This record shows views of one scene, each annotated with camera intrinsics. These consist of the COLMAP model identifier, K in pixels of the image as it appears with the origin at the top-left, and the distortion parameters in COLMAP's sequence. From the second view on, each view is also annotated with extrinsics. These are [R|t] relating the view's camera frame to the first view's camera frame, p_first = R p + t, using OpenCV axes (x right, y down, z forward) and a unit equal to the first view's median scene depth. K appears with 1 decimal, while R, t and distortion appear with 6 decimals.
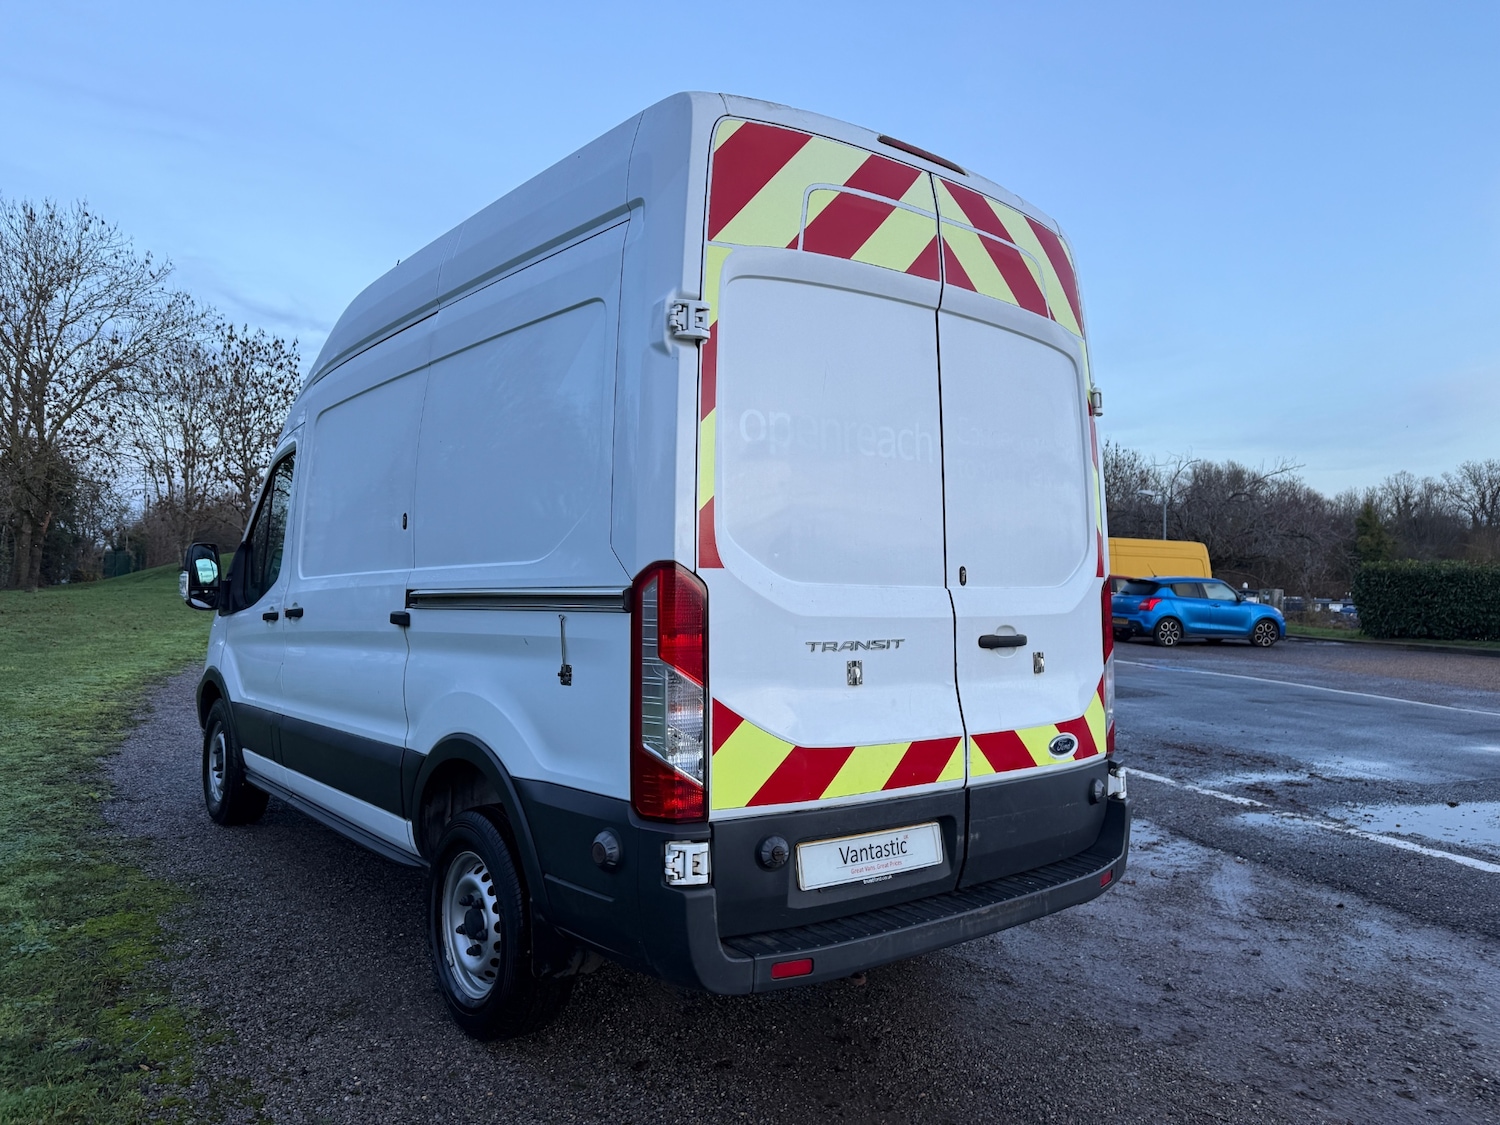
lens RADIAL K [[1062.5, 0, 745.3], [0, 1062.5, 553.5], [0, 0, 1]] dist [0.034637, -0.038149]
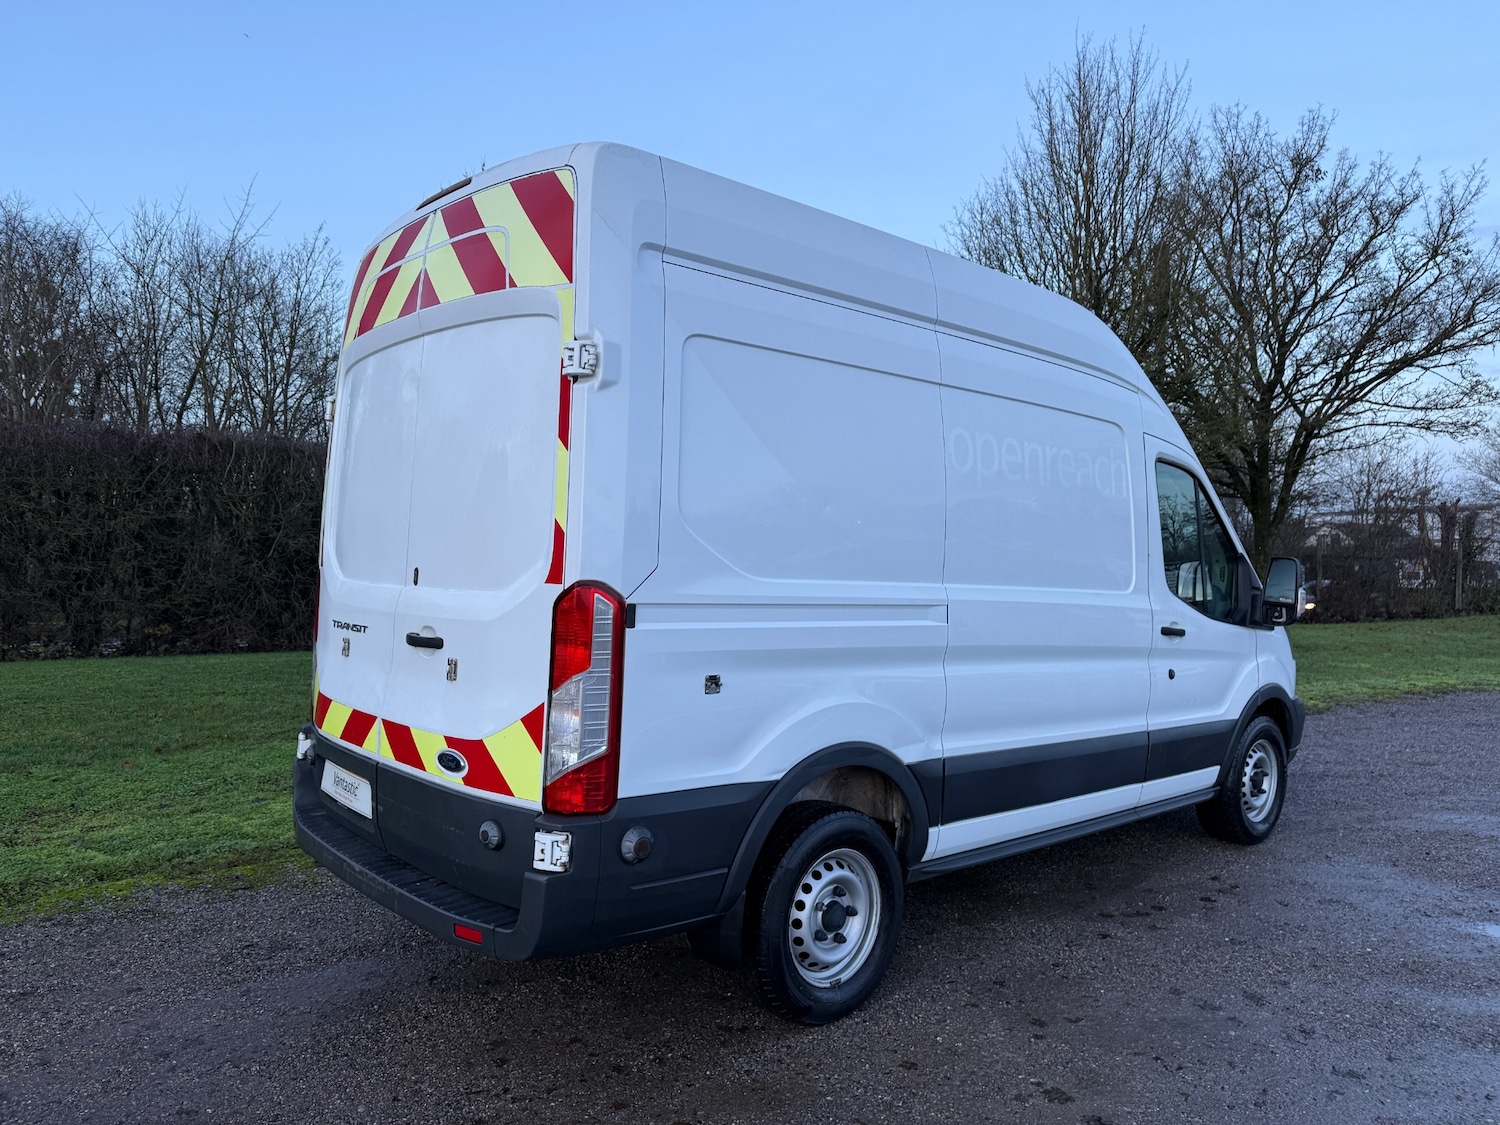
lens RADIAL K [[1062.5, 0, 740.9], [0, 1062.5, 563.6], [0, 0, 1]] dist [0.034637, -0.038149]
pose [[0.033920, -0.000634, -0.999424, 1.224411], [0.005585, 0.999984, -0.000445, 0.009216], [0.999409, -0.005567, 0.033923, 1.215058]]
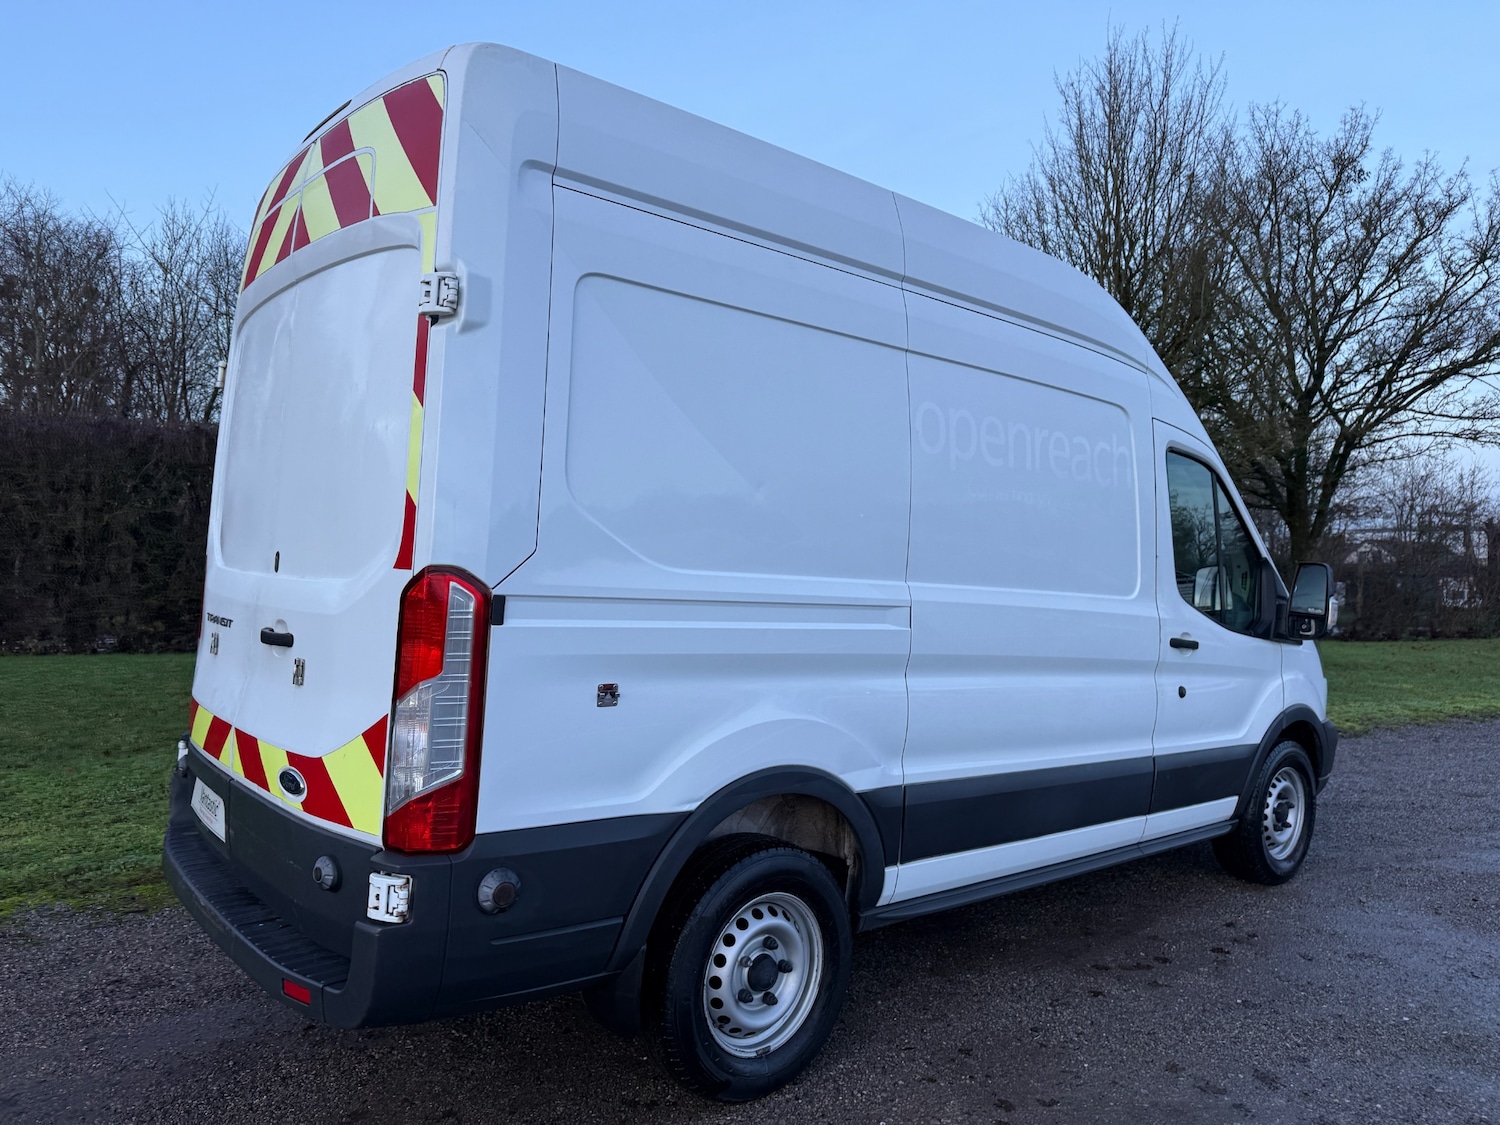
lens RADIAL K [[1062.5, 0, 745.4], [0, 1062.5, 558.5], [0, 0, 1]] dist [0.034637, -0.038149]
pose [[0.007696, -0.013230, -0.999883, 1.071249], [-0.009764, 0.999864, -0.013305, 0.024266], [0.999923, 0.009865, 0.007566, 1.314495]]
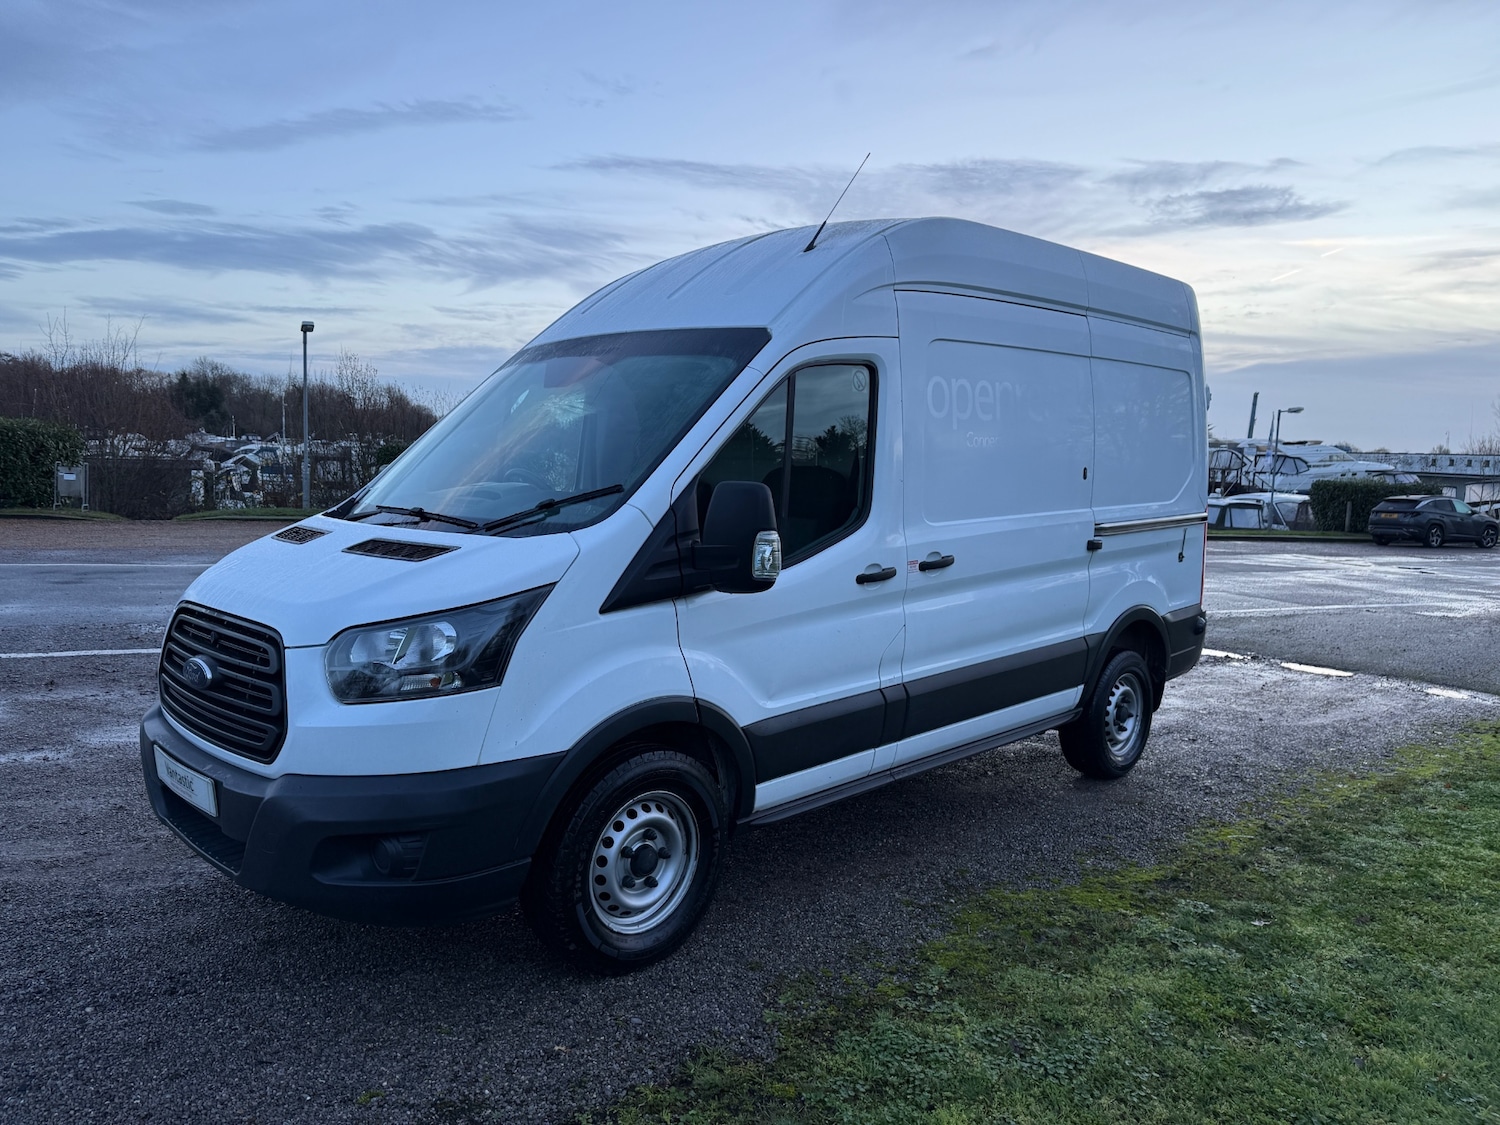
lens RADIAL K [[1062.5, 0, 752.0], [0, 1062.5, 557.0], [0, 0, 1]] dist [0.034637, -0.038149]
pose [[-0.104417, -0.113083, 0.988084, -1.819851], [-0.055234, 0.992641, 0.107768, -0.054098], [-0.992999, -0.043323, -0.109894, 1.759749]]
